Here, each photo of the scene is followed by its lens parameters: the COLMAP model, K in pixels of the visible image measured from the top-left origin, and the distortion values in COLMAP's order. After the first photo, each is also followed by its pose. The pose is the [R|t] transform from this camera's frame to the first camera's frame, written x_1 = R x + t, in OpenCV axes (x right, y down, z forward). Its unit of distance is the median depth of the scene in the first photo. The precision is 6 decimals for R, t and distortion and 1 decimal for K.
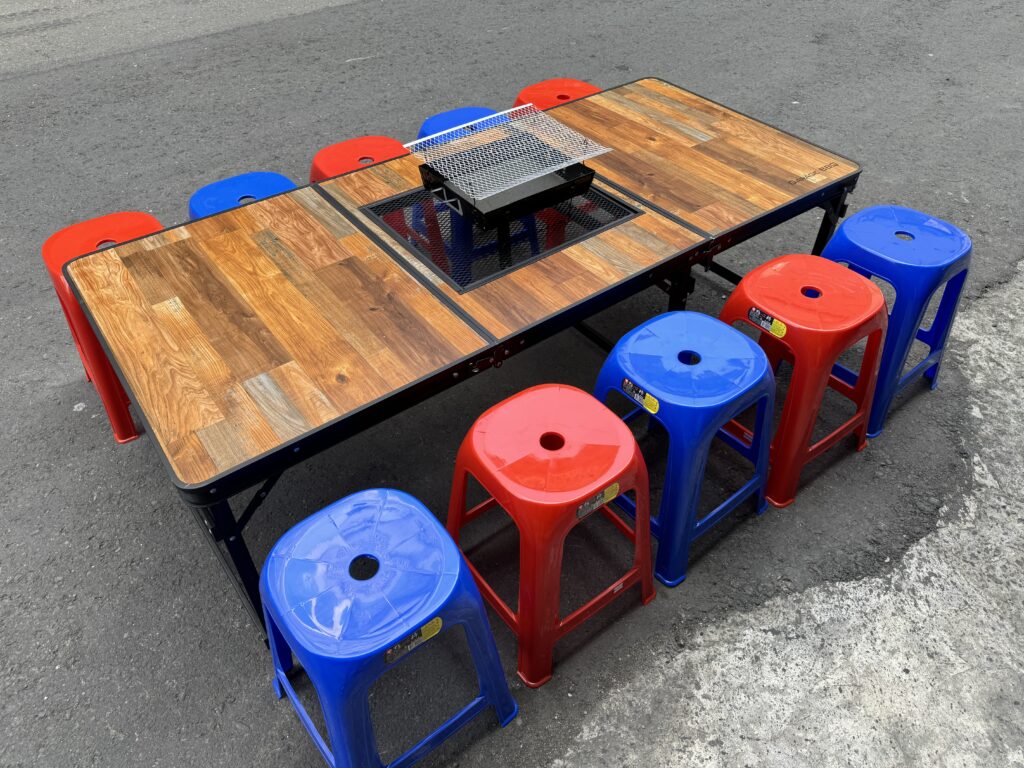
lens RADIAL K [[731.6, 0, 507.2], [0, 731.6, 378.7], [0, 0, 1]] dist [-0.006650, -0.004291]
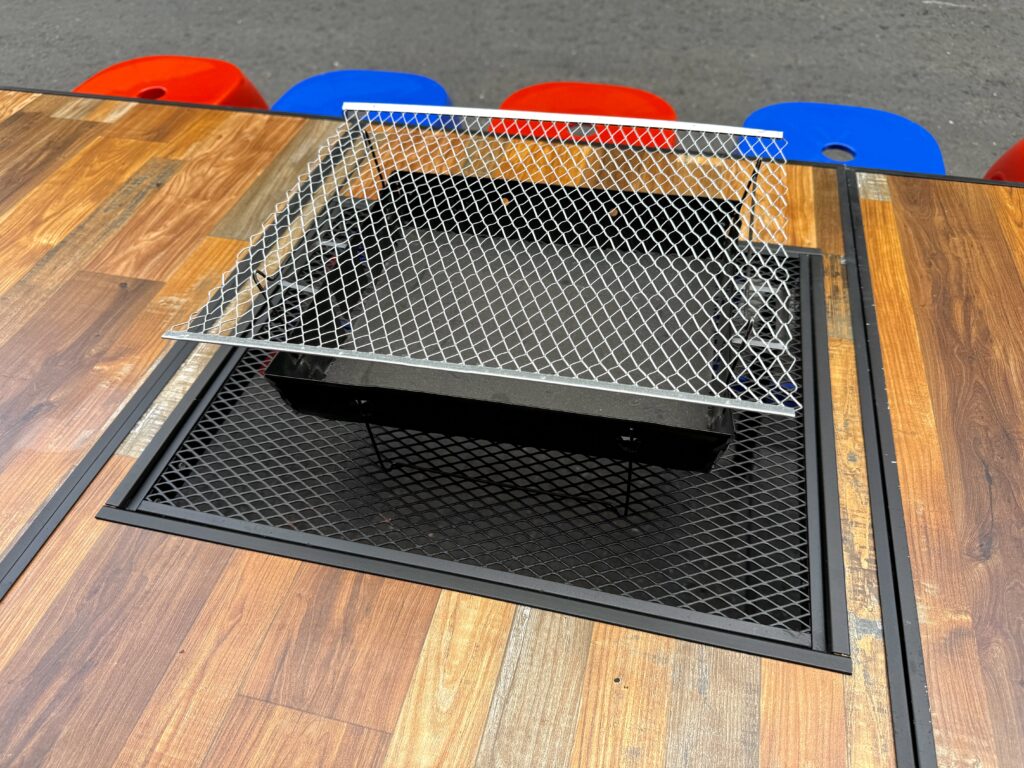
lens RADIAL K [[731.6, 0, 507.2], [0, 731.6, 378.7], [0, 0, 1]] dist [-0.006650, -0.004291]
pose [[0.634112, 0.551097, -0.542397, 0.214666], [-0.501818, 0.826972, 0.253565, -0.350722], [0.588286, 0.111396, 0.800943, 0.778318]]
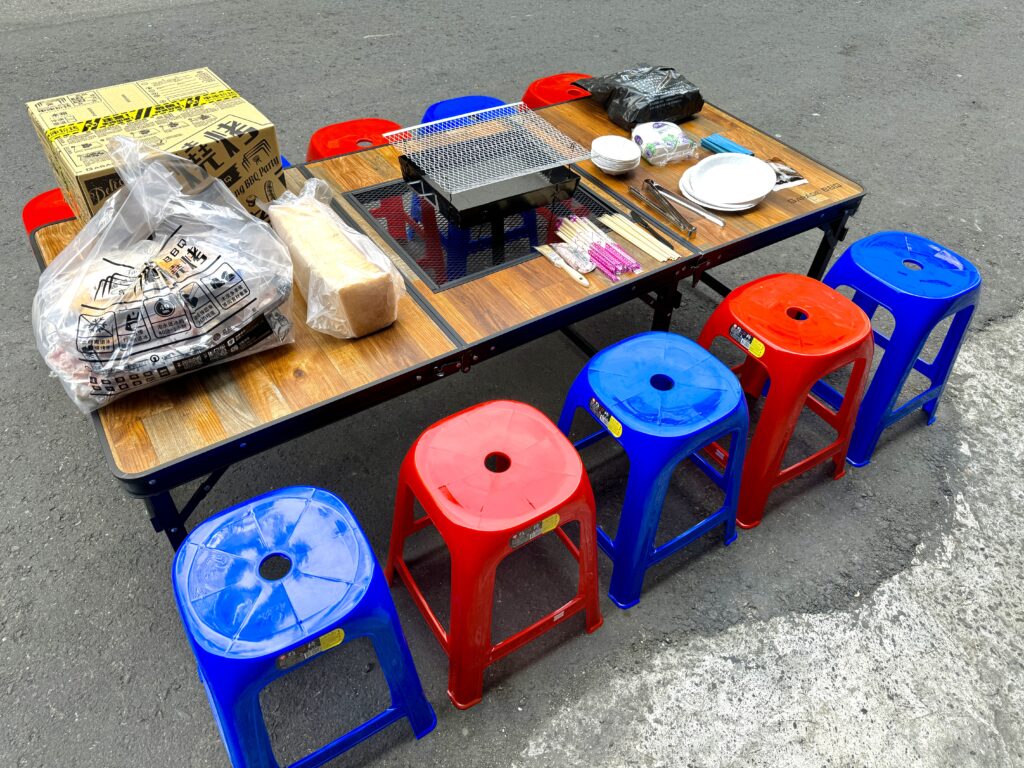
lens RADIAL K [[731.6, 0, 512.0], [0, 731.6, 384.0], [0, 0, 1]] dist [-0.007872, -0.002251]
pose [[0.997110, 0.075947, -0.002023, 0.039646], [-0.075881, 0.996854, 0.022888, -0.020806], [0.003755, -0.022669, 0.999736, 0.025954]]
